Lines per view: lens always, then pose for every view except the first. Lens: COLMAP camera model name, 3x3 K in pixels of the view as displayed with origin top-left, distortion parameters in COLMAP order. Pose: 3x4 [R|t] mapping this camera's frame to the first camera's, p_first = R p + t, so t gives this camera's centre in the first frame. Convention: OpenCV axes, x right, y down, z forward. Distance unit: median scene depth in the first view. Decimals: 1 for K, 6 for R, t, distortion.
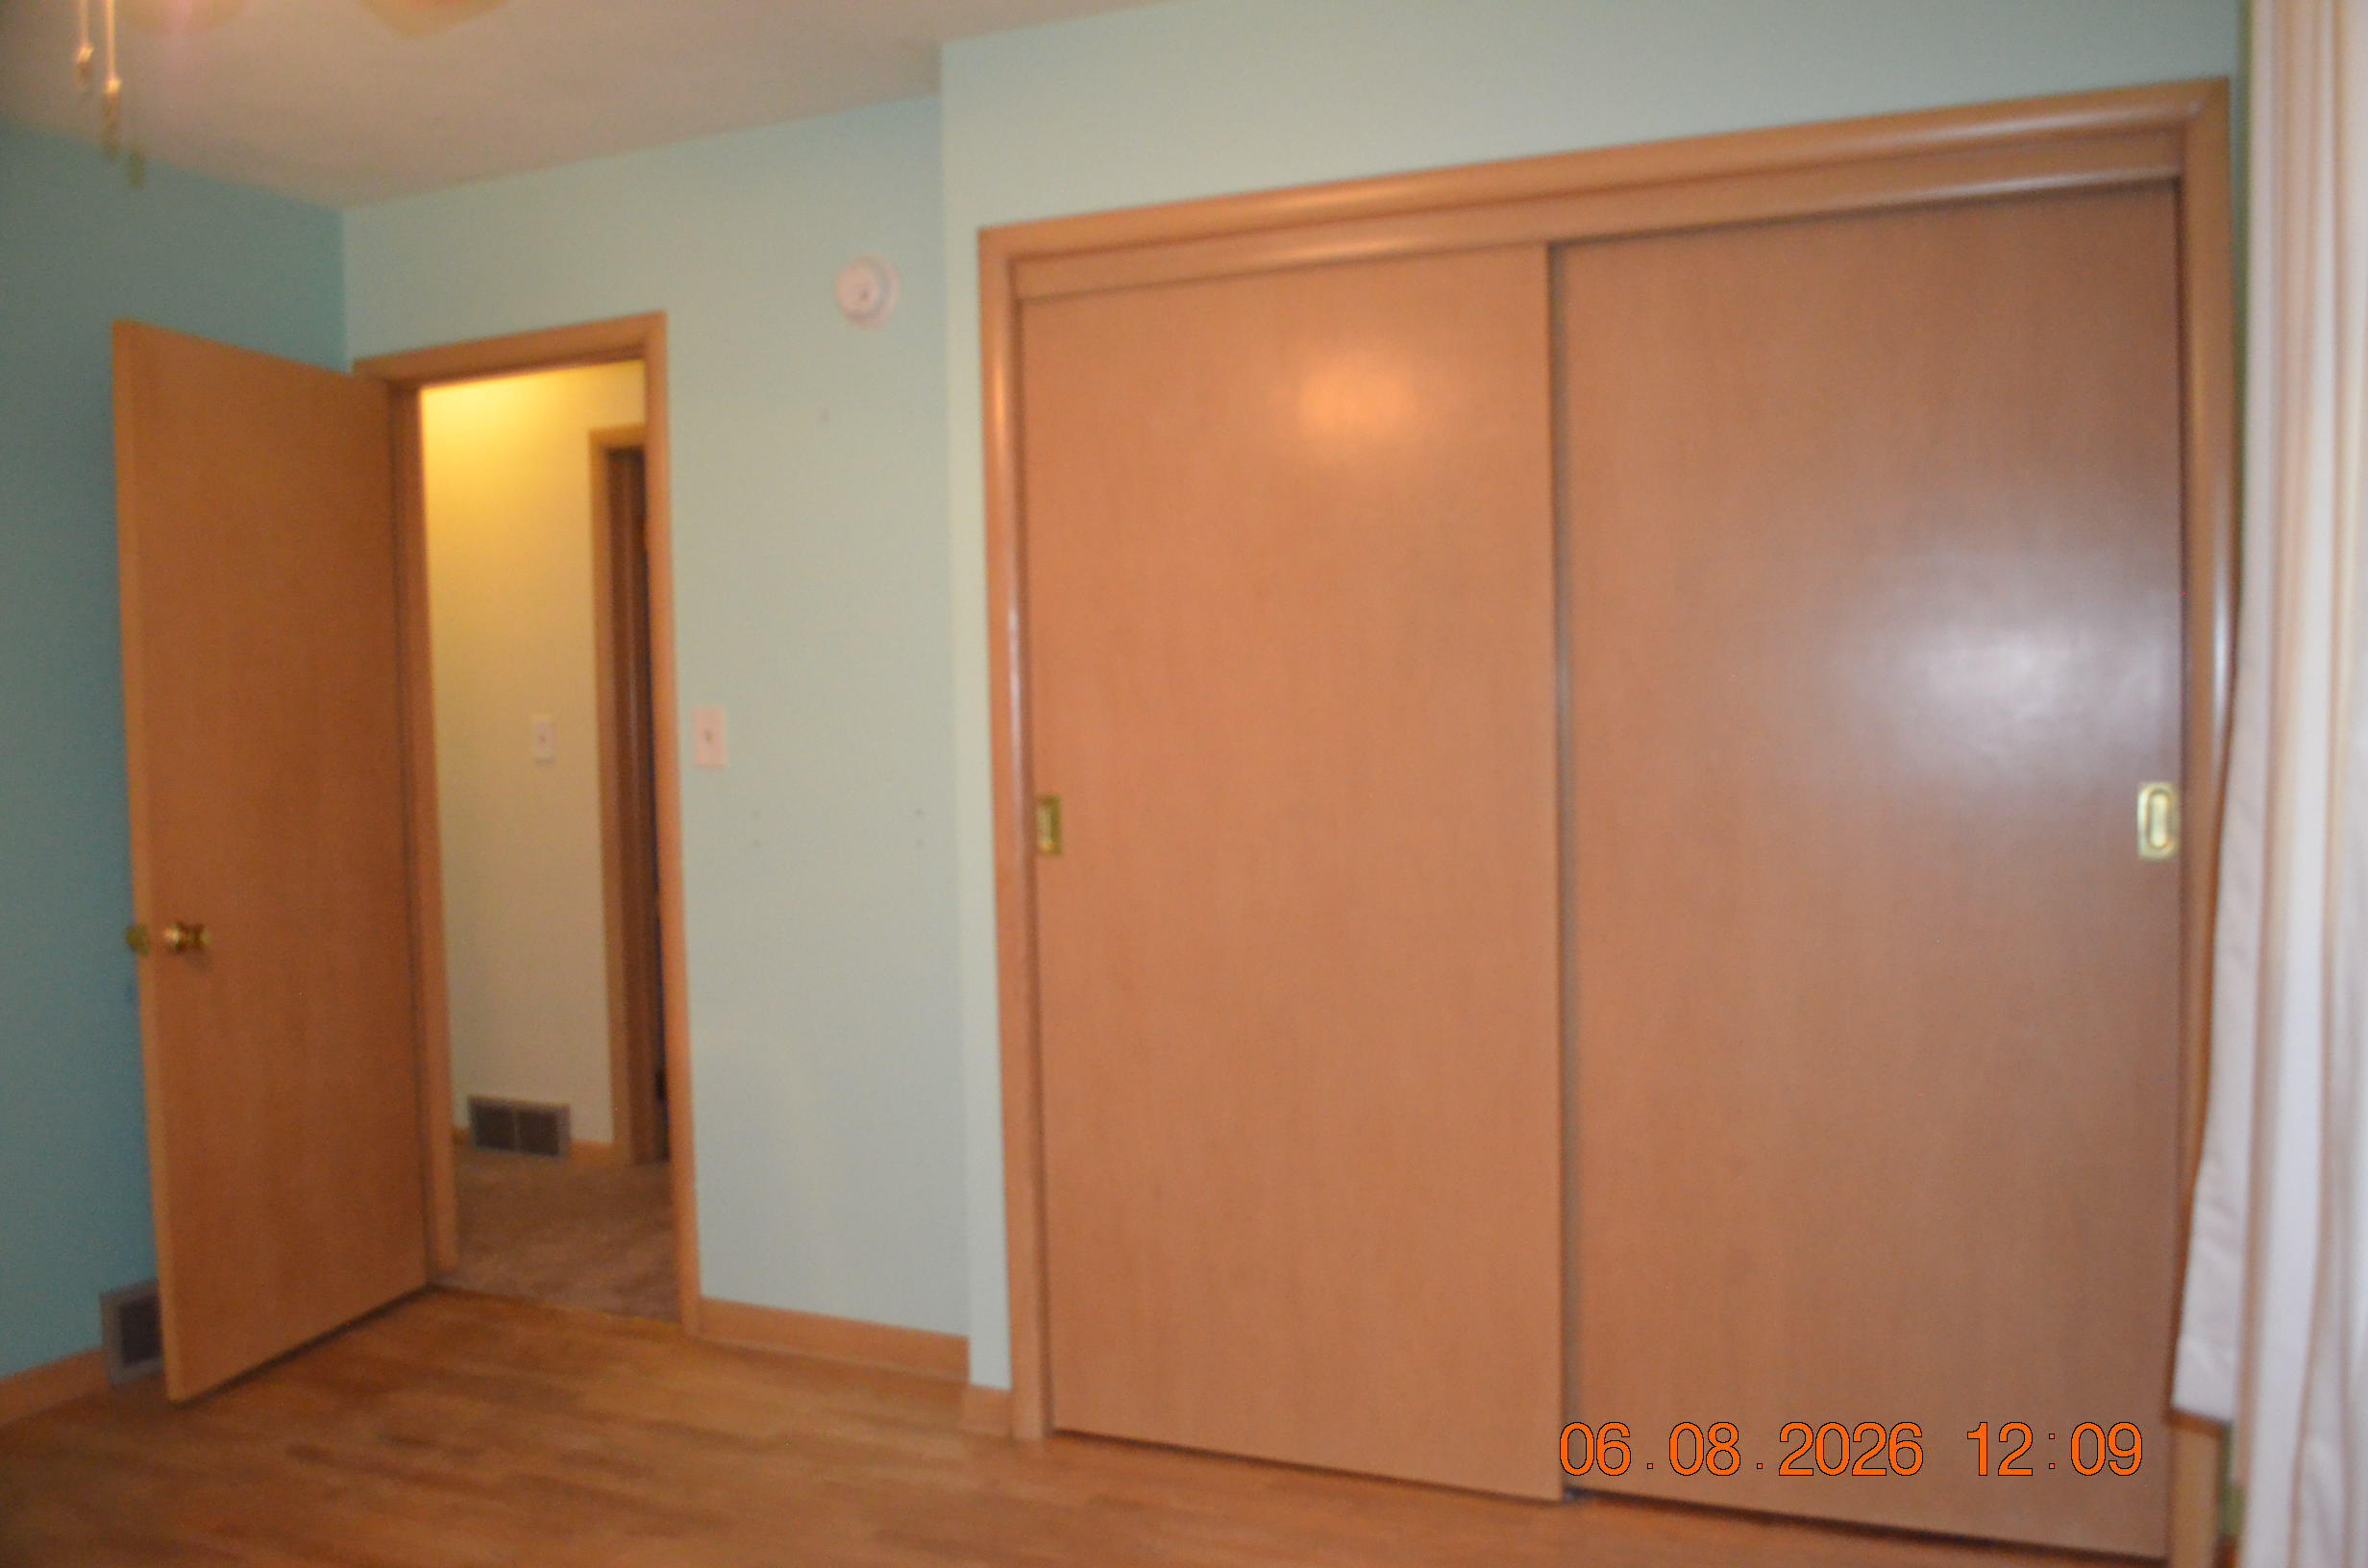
lens RADIAL K [[1856.4, 0, 1192.2], [0, 1856.4, 799.8], [0, 0, 1]] dist [-0.080726, 0.005550]
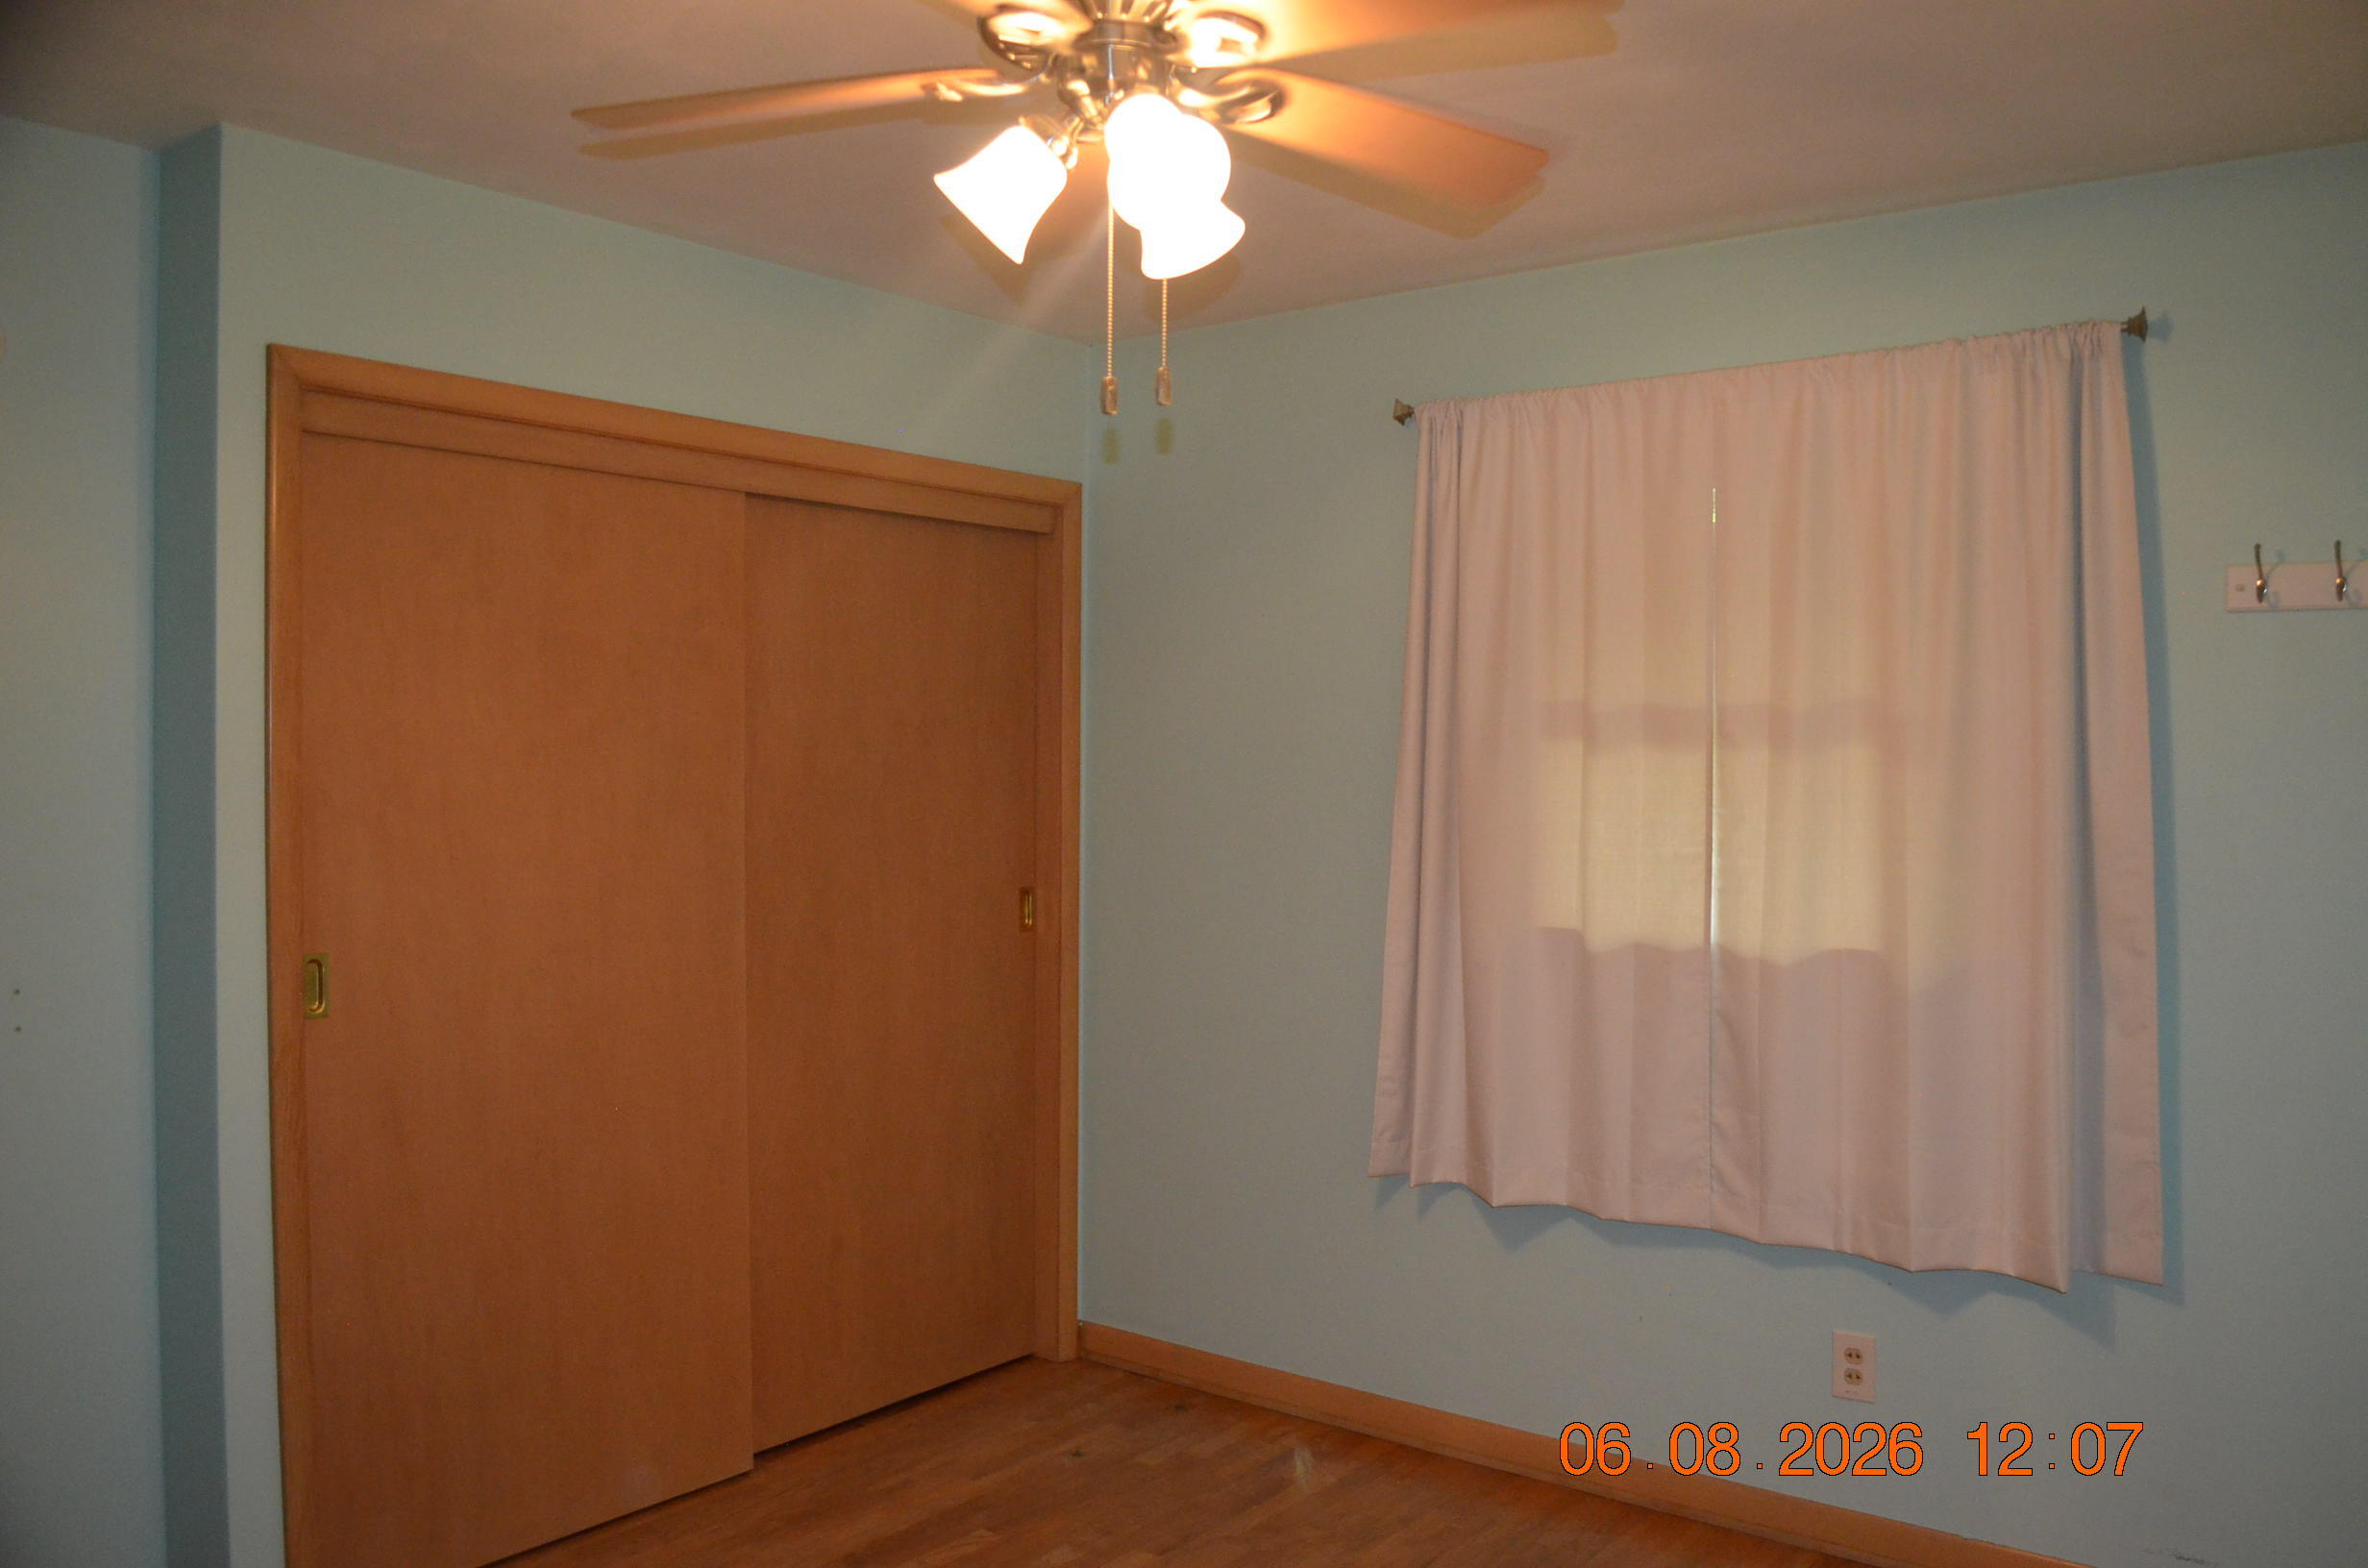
lens RADIAL K [[1856.4, 0, 1192.2], [0, 1856.4, 799.8], [0, 0, 1]] dist [-0.080726, 0.005550]
pose [[0.254126, -0.006017, 0.967152, -0.915292], [0.036618, 0.999324, -0.003405, -0.065092], [-0.966478, 0.036281, 0.254174, 0.346794]]
